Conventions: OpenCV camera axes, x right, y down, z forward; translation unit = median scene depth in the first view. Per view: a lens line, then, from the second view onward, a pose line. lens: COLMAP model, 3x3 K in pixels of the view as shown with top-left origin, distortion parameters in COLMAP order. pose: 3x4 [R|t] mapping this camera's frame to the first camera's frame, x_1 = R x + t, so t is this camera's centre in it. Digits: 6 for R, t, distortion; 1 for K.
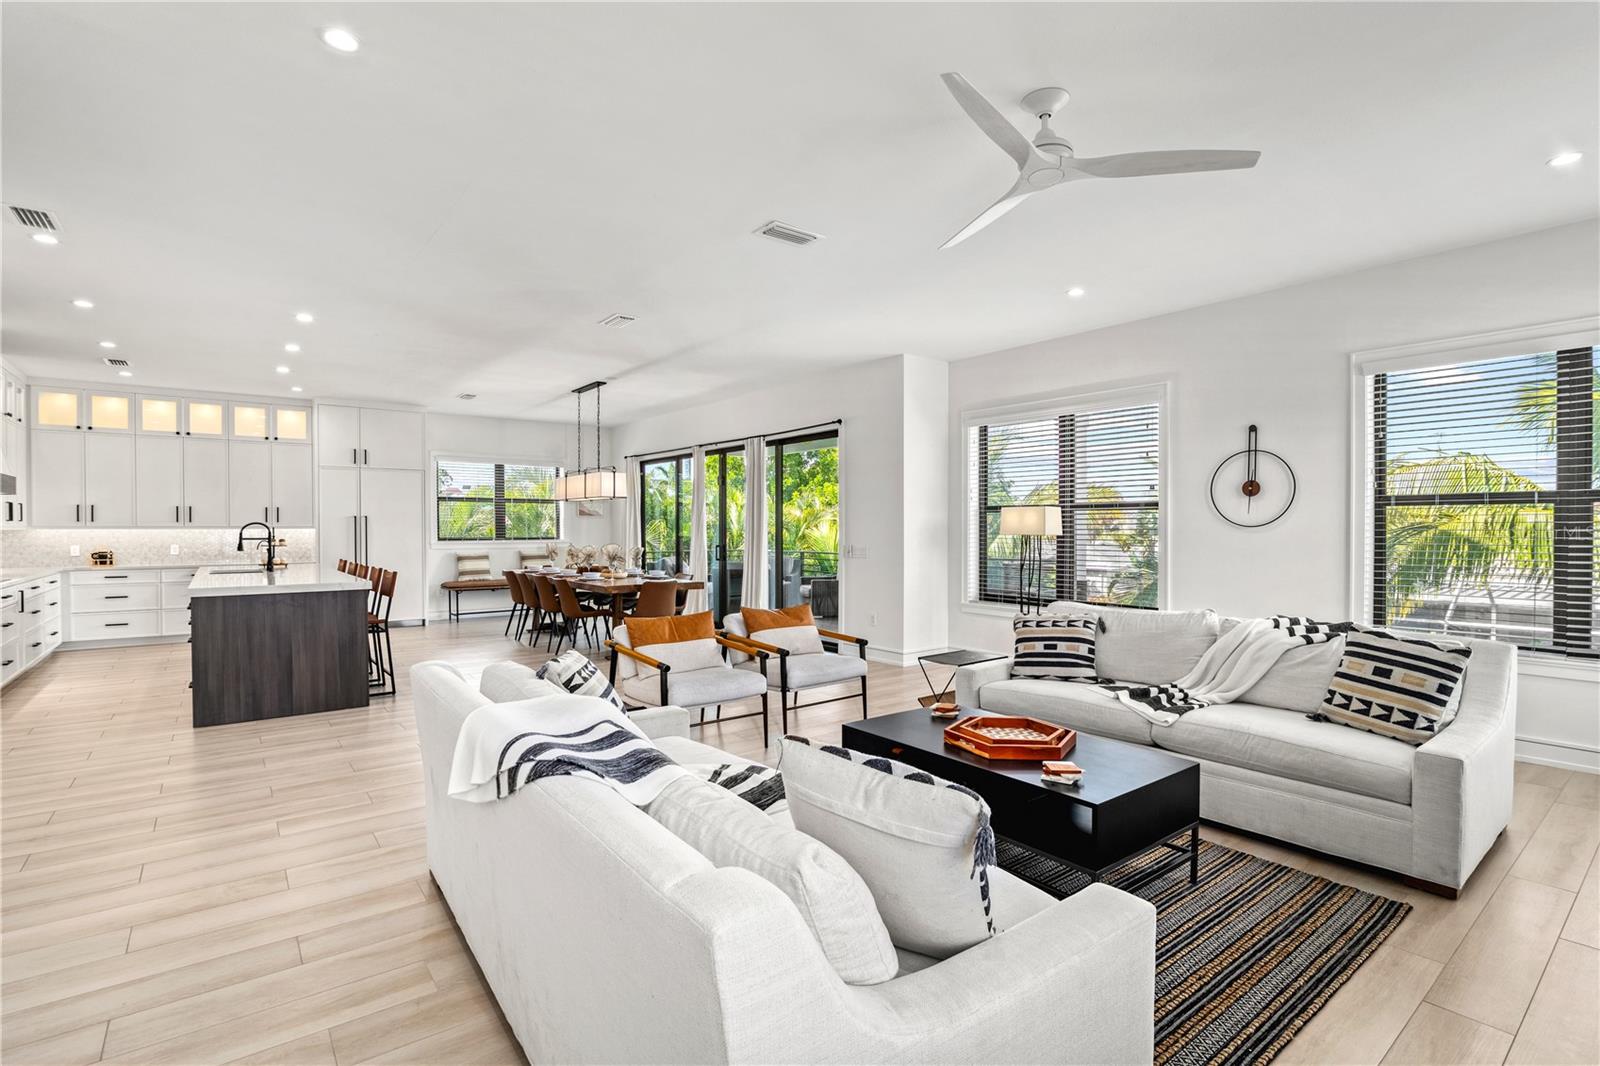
lens RADIAL K [[739.3, 0, 806.7], [0, 739.3, 539.6], [0, 0, 1]] dist [-0.017773, 0.000898]
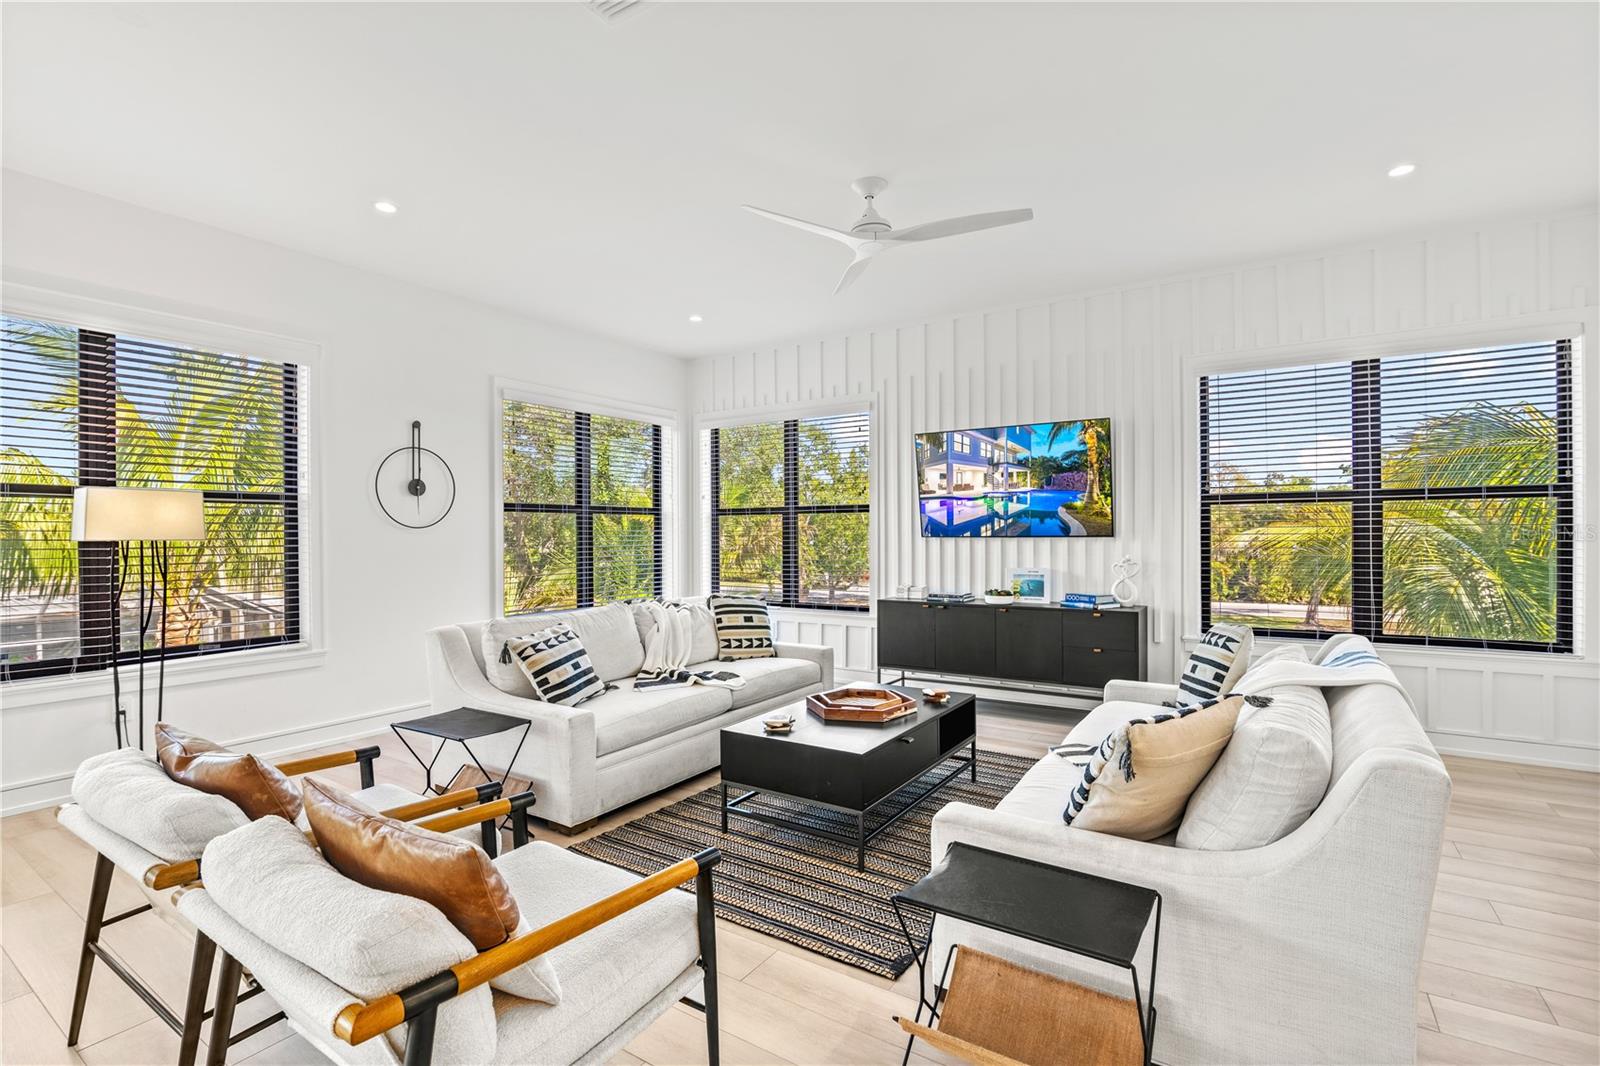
lens RADIAL K [[739.3, 0, 798.7], [0, 739.3, 533.9], [0, 0, 1]] dist [-0.017773, 0.000898]
pose [[-0.316005, 0.001375, 0.948757, -0.295388], [0.016709, 0.999852, 0.004116, -0.003264], [-0.948610, 0.017154, -0.315981, 0.535708]]
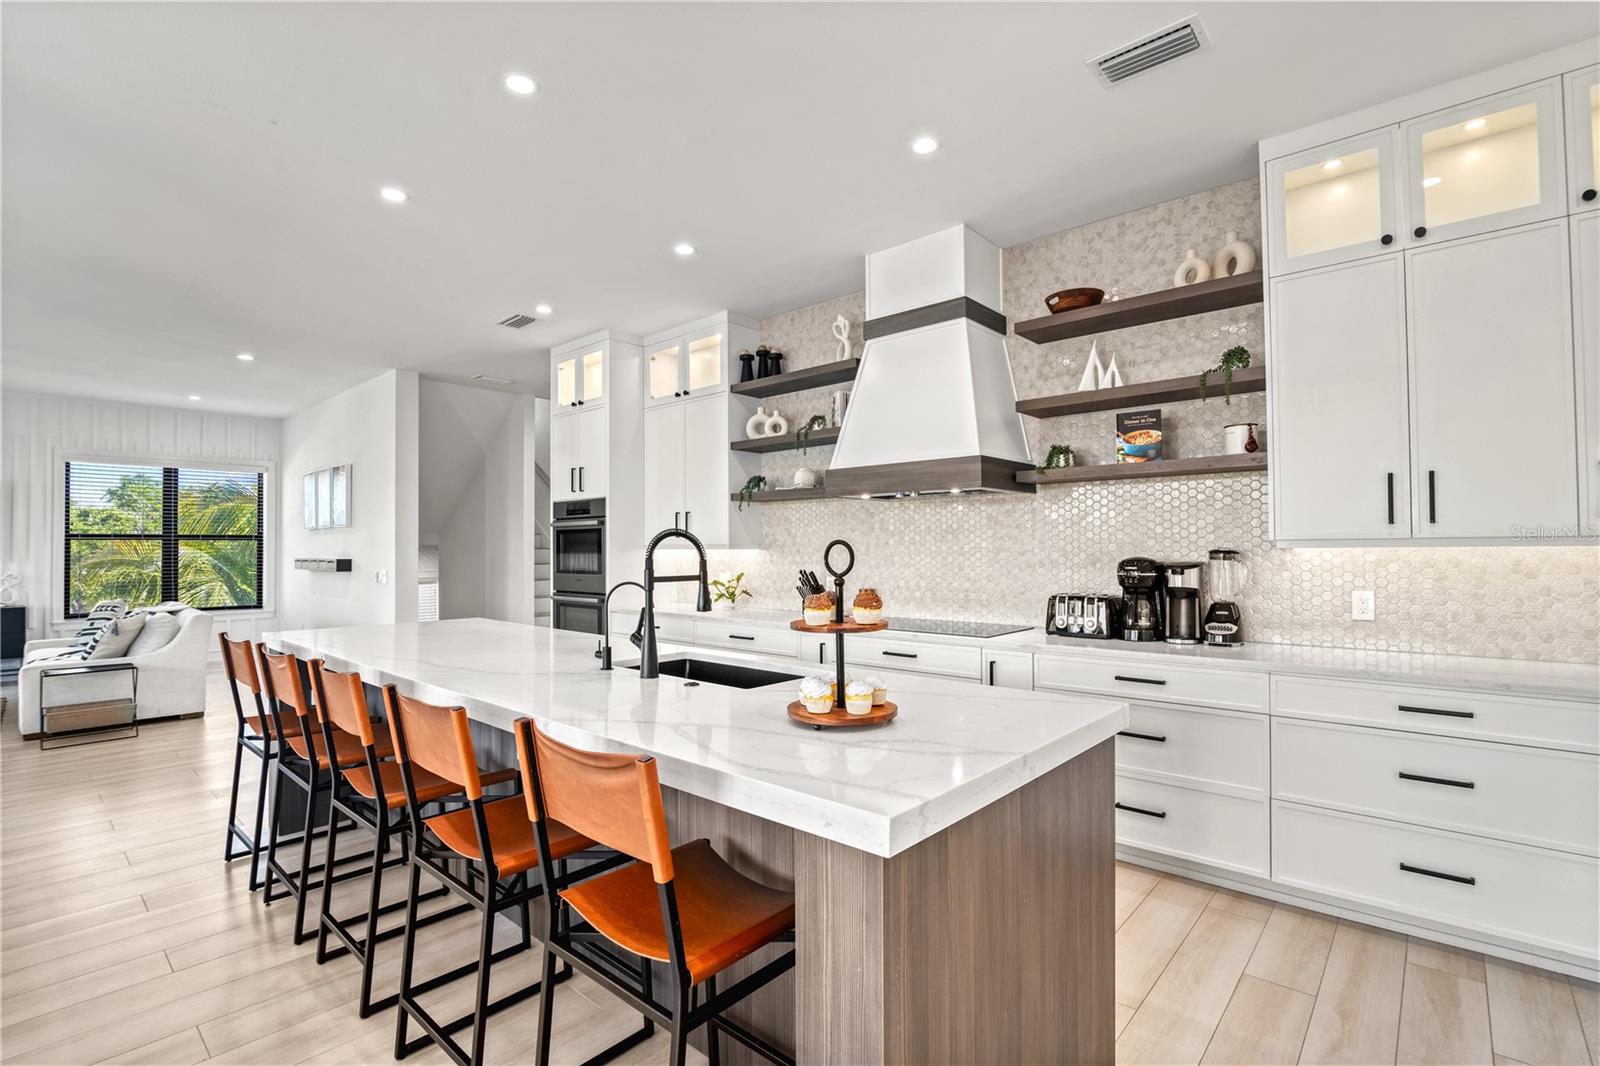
lens RADIAL K [[739.3, 0, 798.3], [0, 739.3, 535.8], [0, 0, 1]] dist [-0.017773, 0.000898]
pose [[-0.987310, 0.002102, -0.158789, -0.642407], [0.003069, 0.999978, -0.005846, -0.016010], [0.158774, -0.006260, -0.987295, 1.150178]]
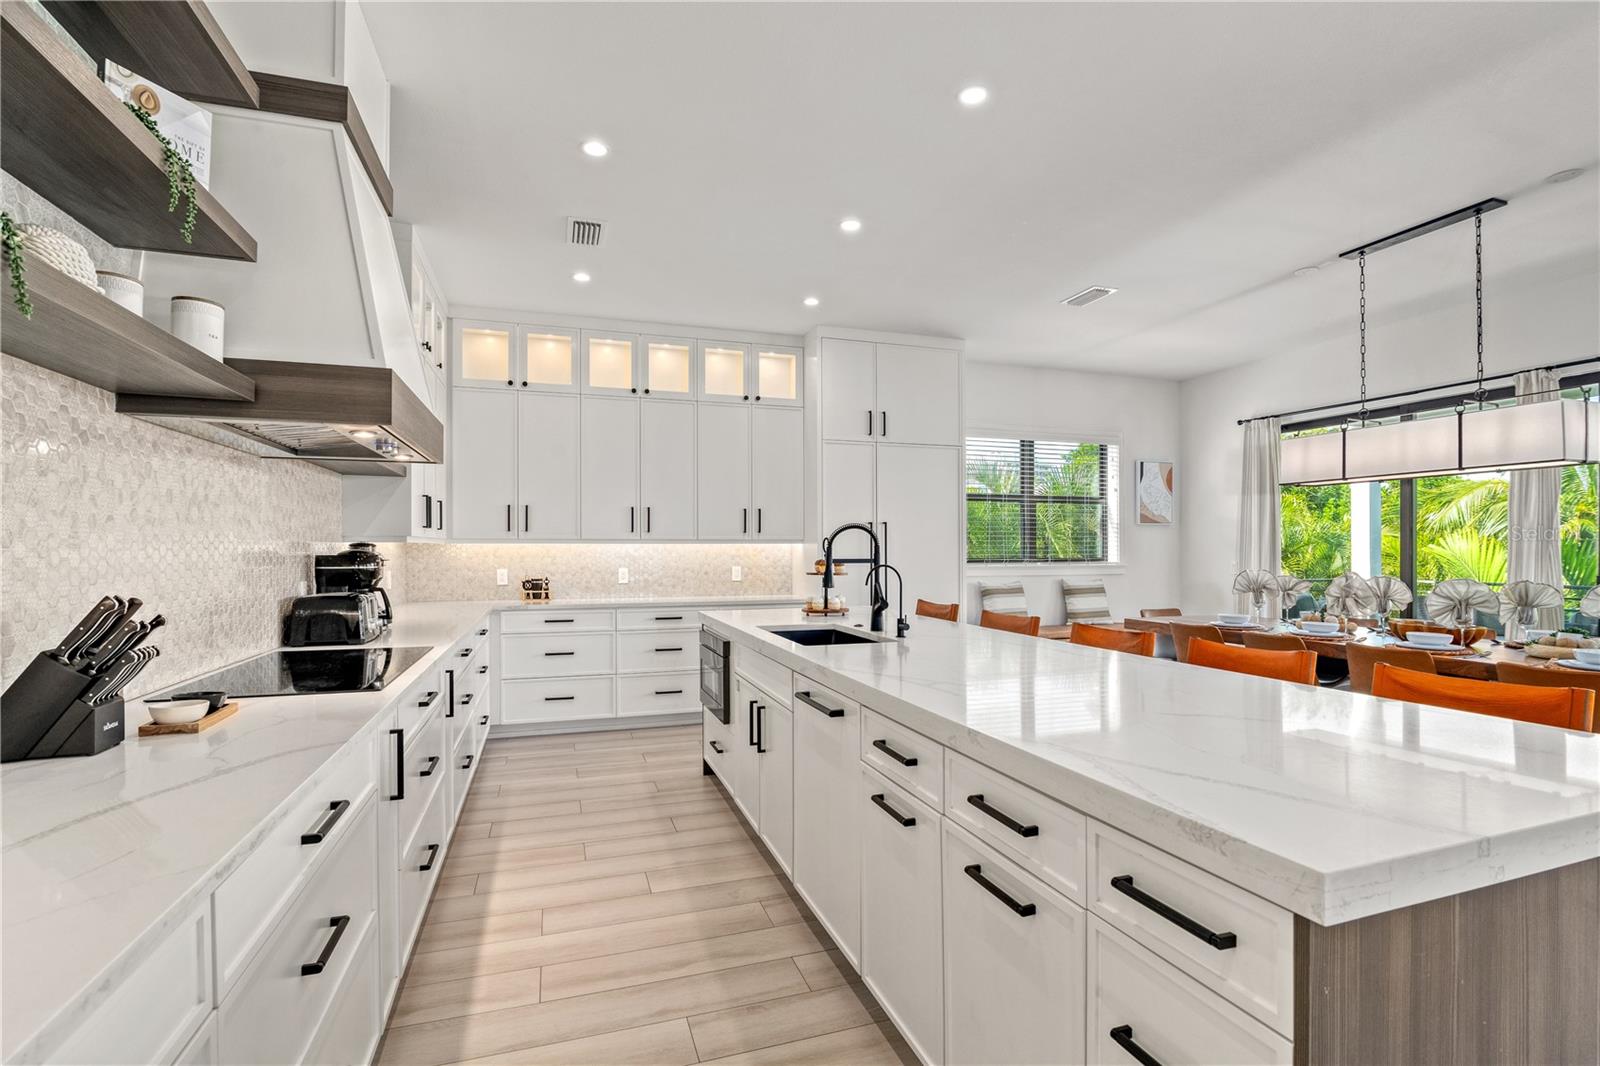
lens RADIAL K [[739.3, 0, 797.8], [0, 739.3, 550.5], [0, 0, 1]] dist [-0.017773, 0.000898]
pose [[0.937660, -0.000463, -0.347553, -0.531925], [-0.003393, 0.999939, -0.010485, -0.002117], [0.347536, 0.011010, 0.937602, 0.474695]]
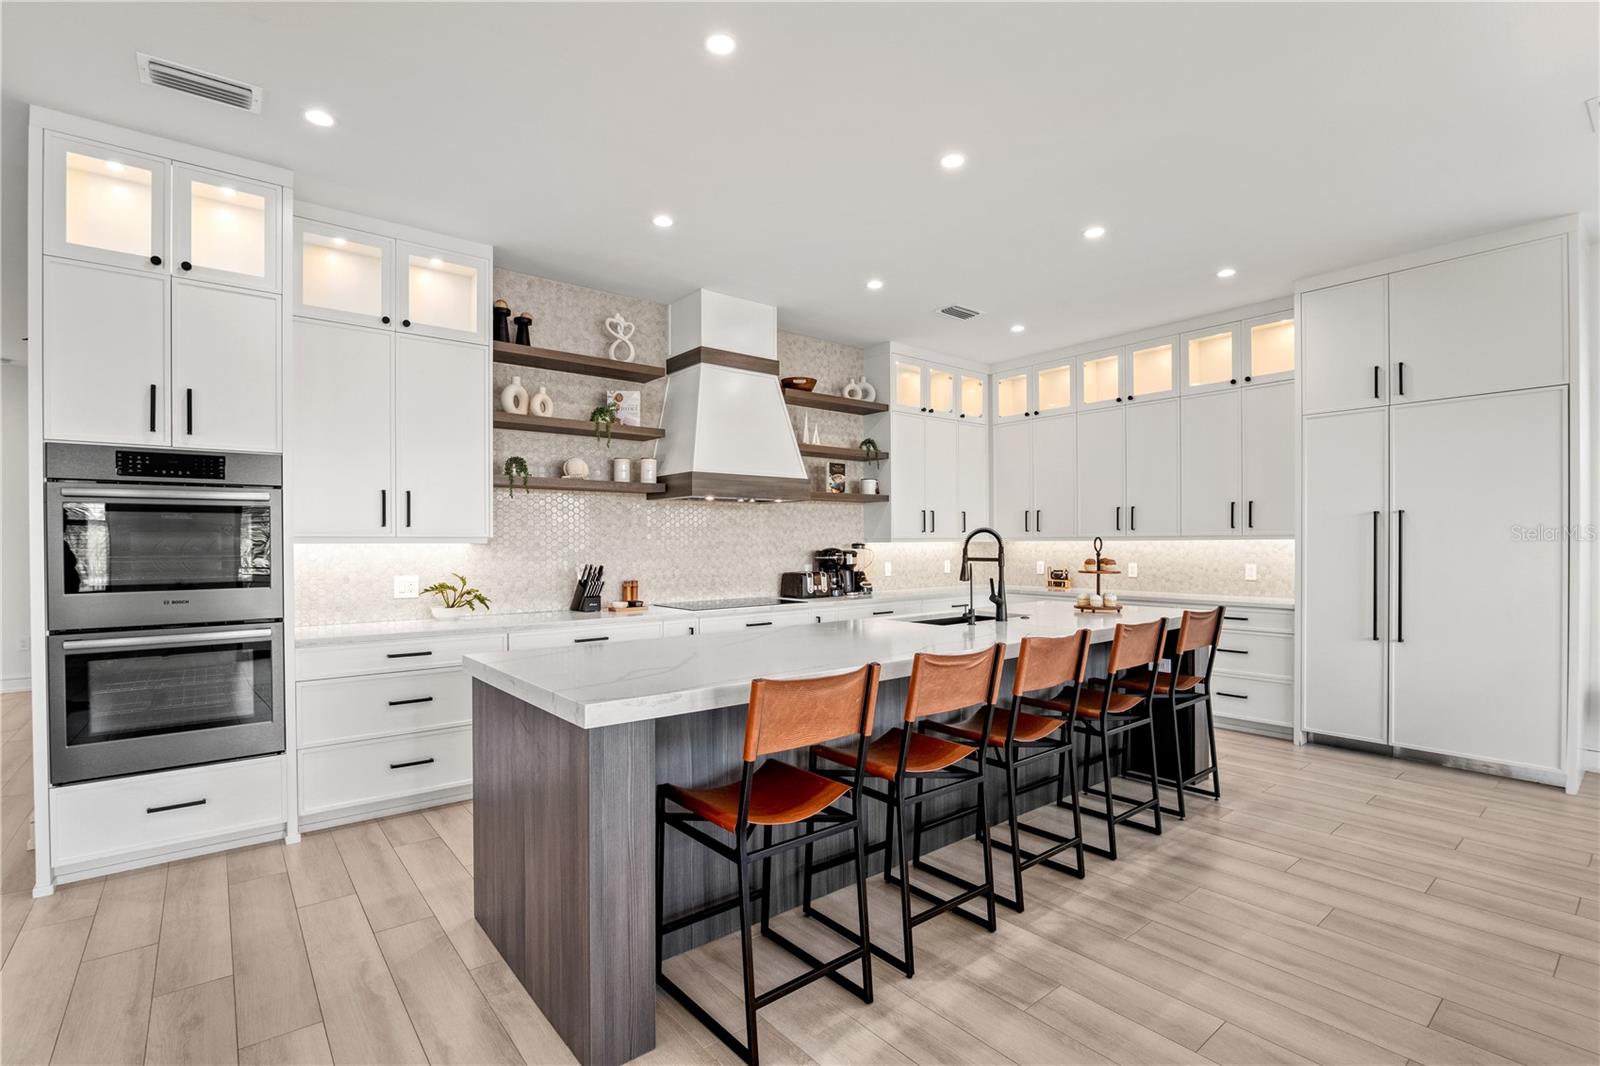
lens RADIAL K [[739.3, 0, 802.0], [0, 739.3, 548.7], [0, 0, 1]] dist [-0.017773, 0.000898]
pose [[0.006201, 0.007929, -0.999949, -0.179592], [-0.007713, 0.999939, 0.007881, -0.010338], [0.999951, 0.007664, 0.006262, 0.734399]]
